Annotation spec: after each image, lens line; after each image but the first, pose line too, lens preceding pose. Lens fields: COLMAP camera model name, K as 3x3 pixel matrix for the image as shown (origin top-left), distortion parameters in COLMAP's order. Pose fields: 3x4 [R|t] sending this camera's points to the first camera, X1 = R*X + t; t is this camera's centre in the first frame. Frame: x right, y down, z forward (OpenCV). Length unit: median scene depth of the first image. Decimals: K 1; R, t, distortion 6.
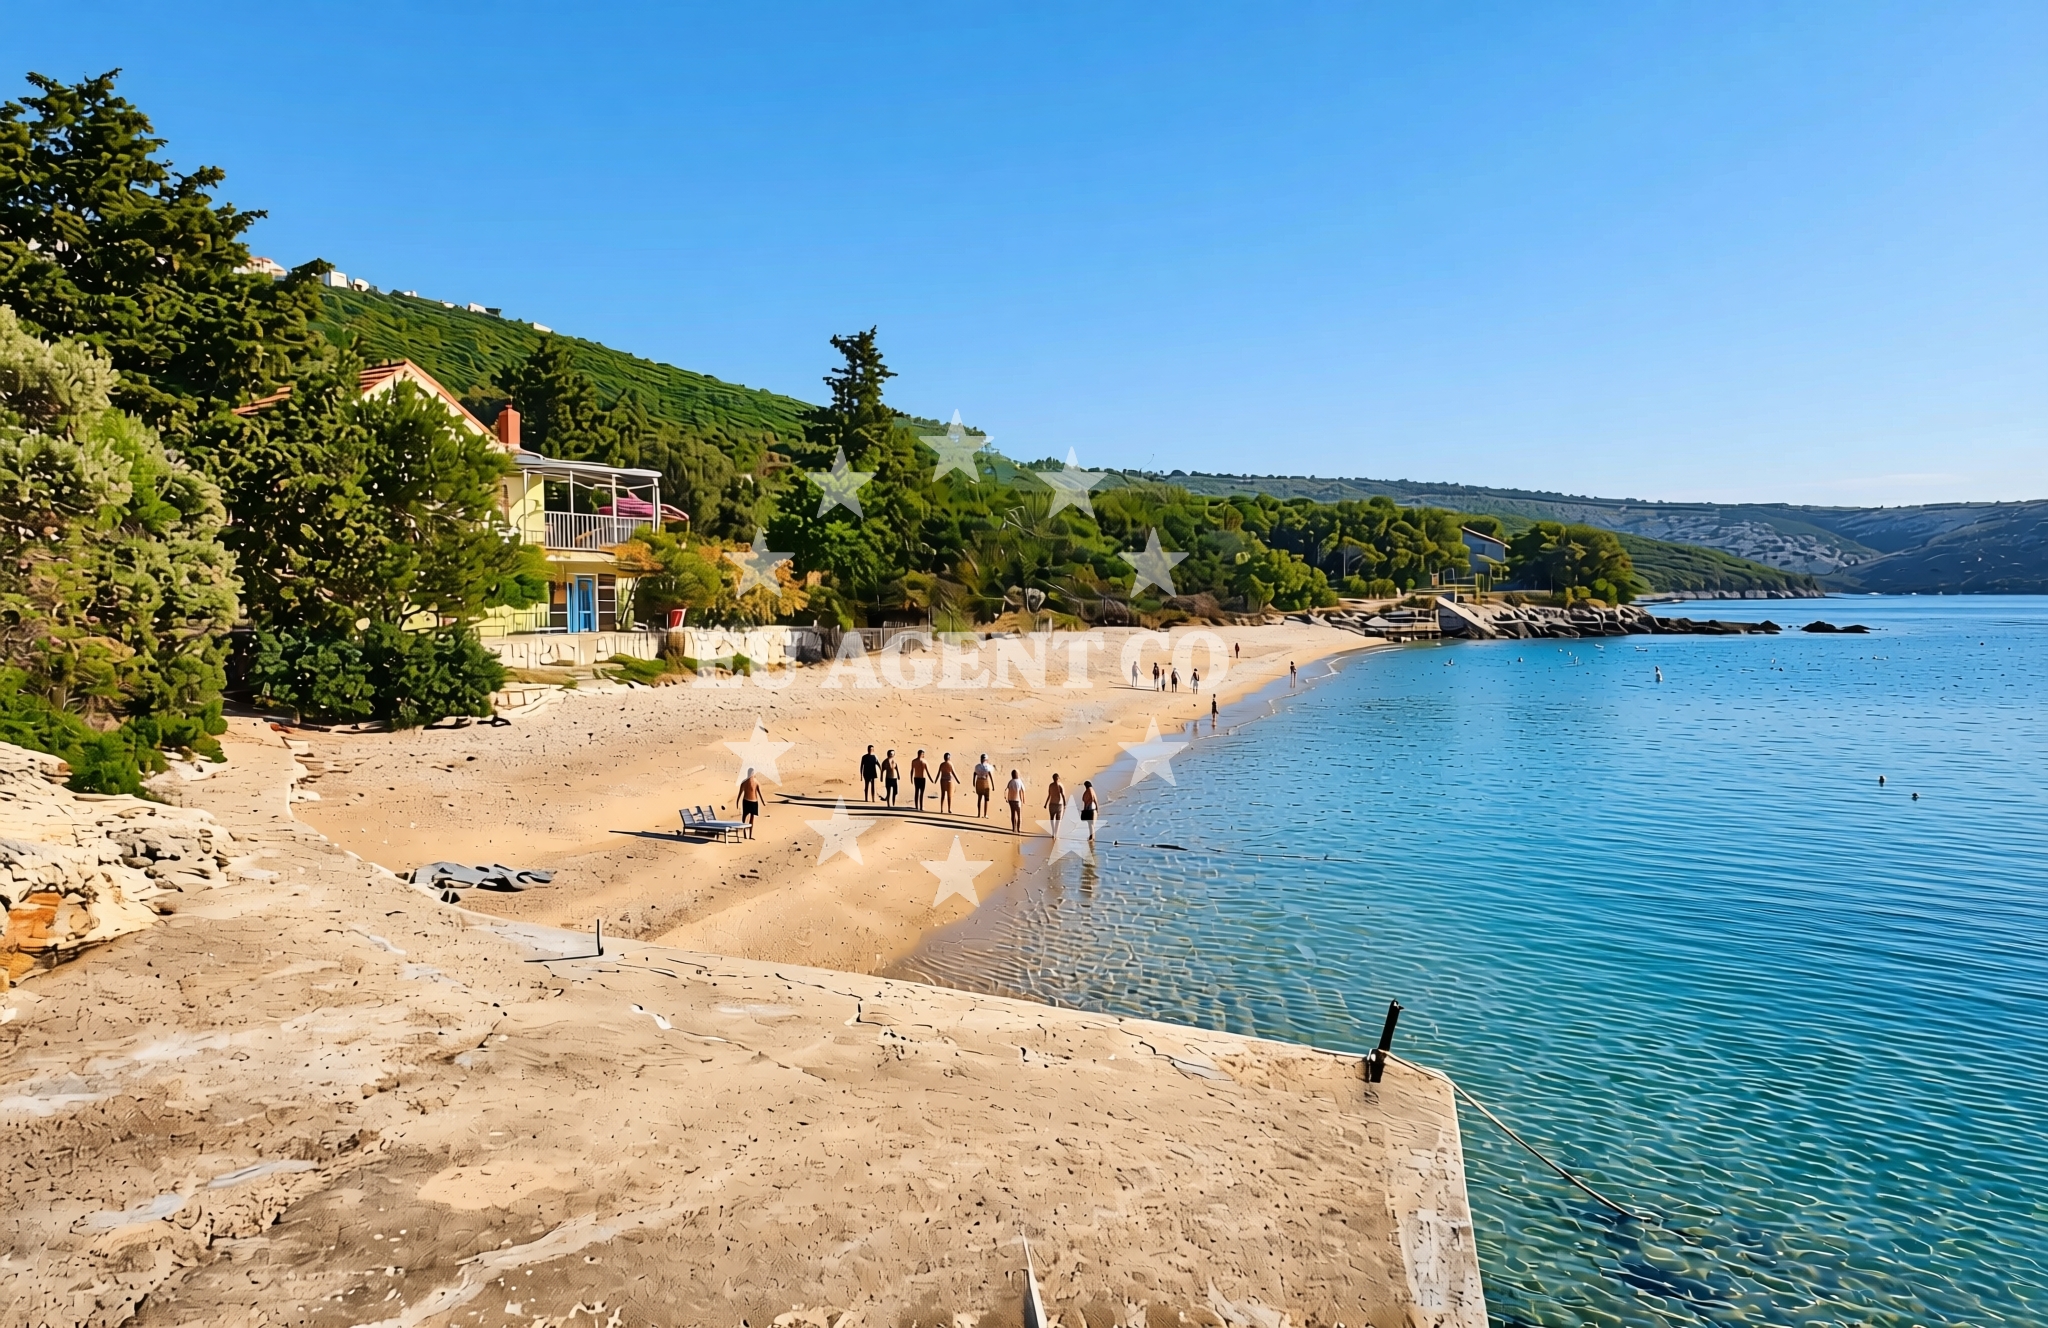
lens RADIAL K [[1347.9, 0, 1003.2], [0, 1347.9, 660.2], [0, 0, 1]] dist [-0.006240, -0.015081]
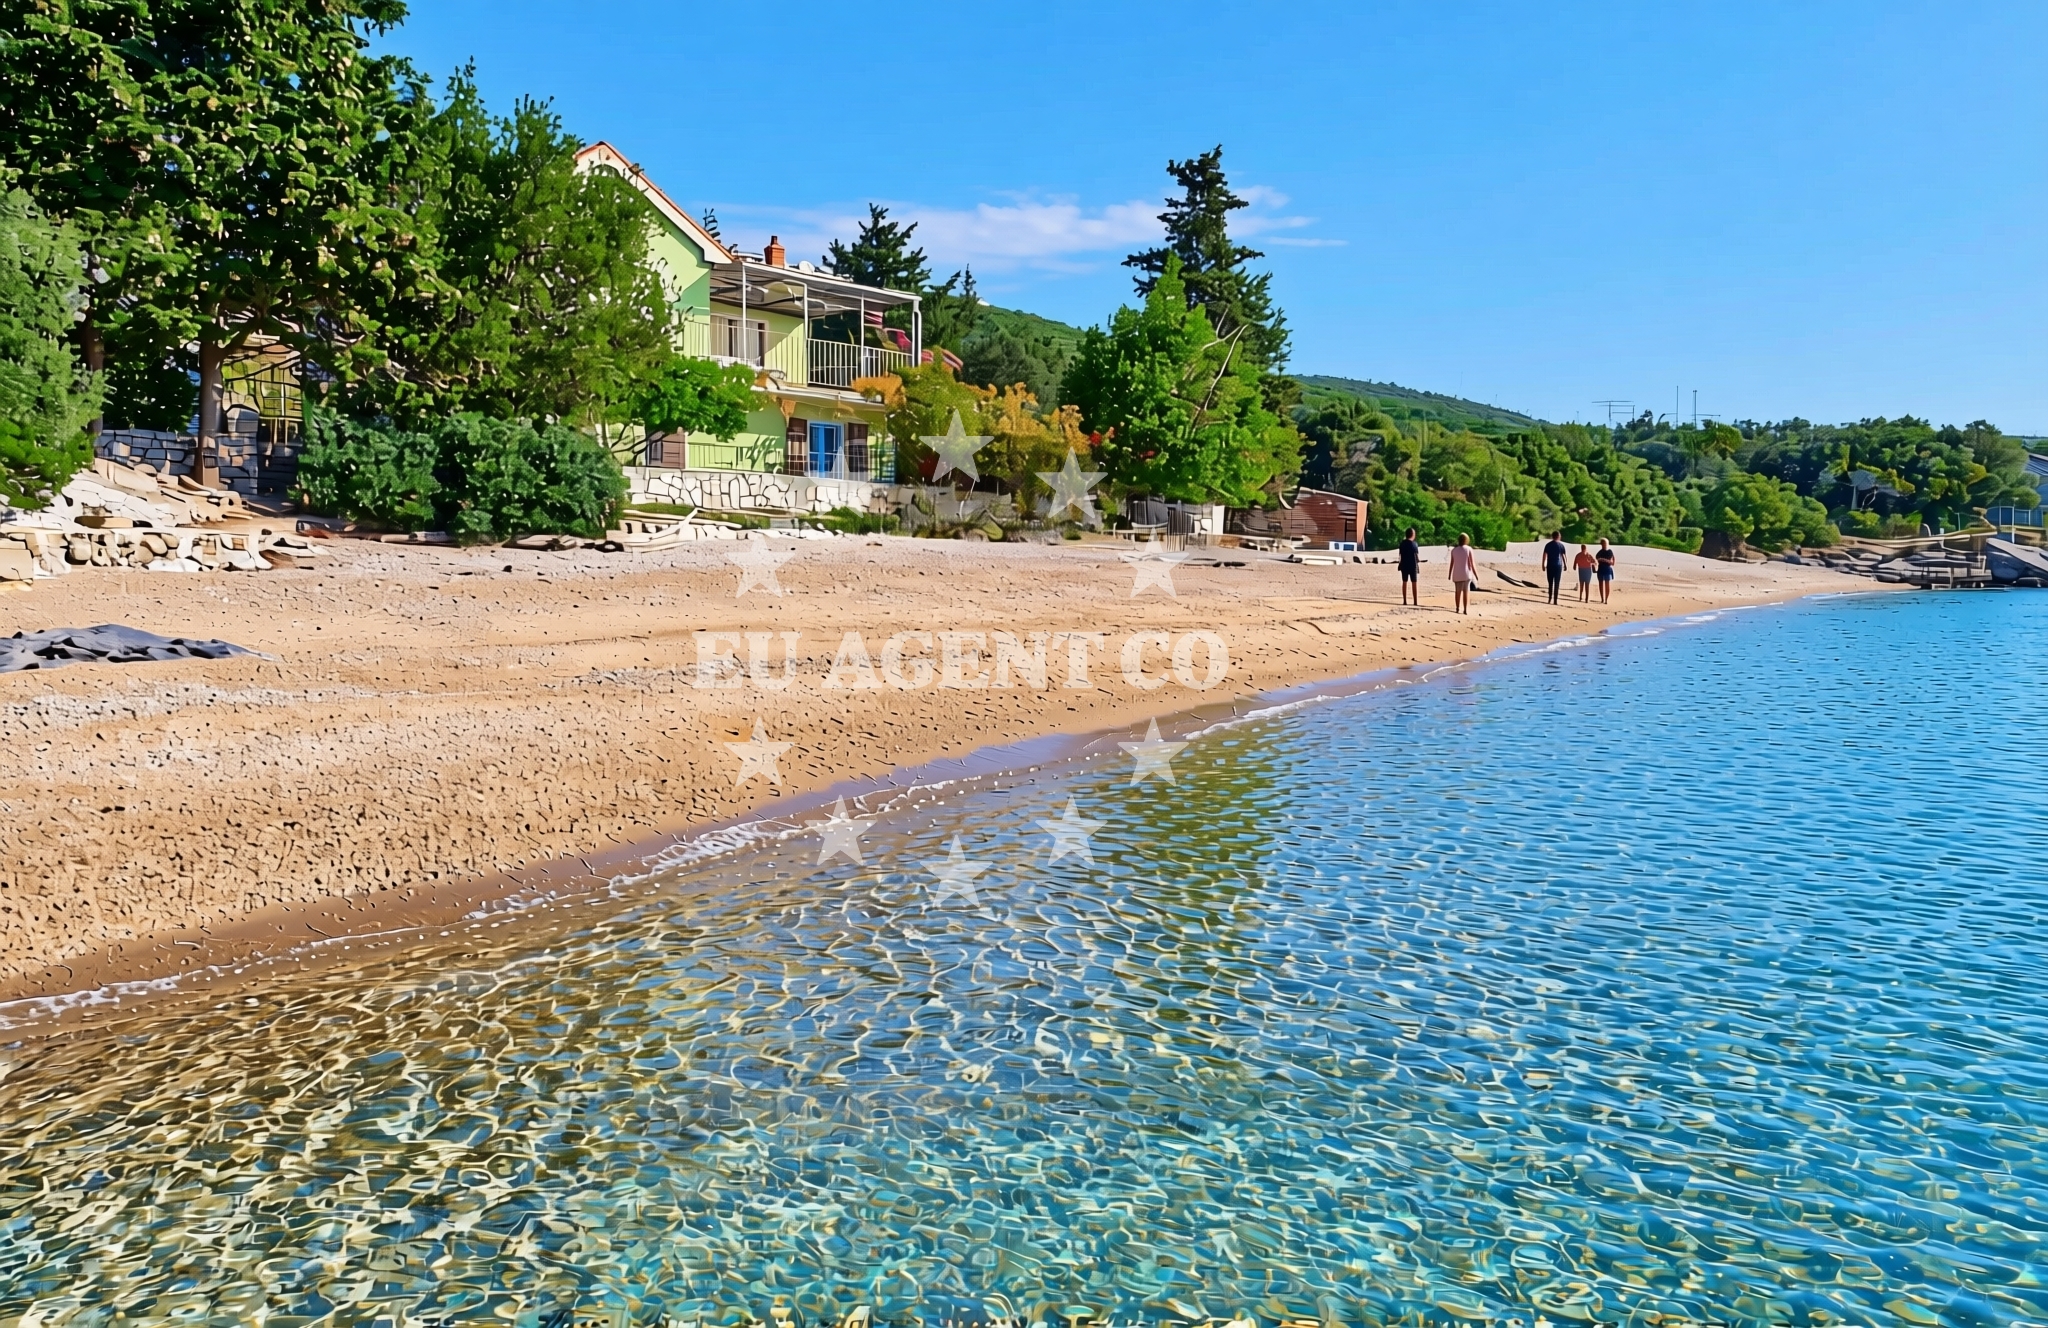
lens RADIAL K [[1347.9, 0, 1003.2], [0, 1347.9, 660.2], [0, 0, 1]] dist [-0.006240, -0.015081]
pose [[0.953307, 0.032543, -0.300245, 0.040954], [-0.027416, 0.999398, 0.021274, 0.058847], [0.300756, -0.012049, 0.953625, 0.238779]]
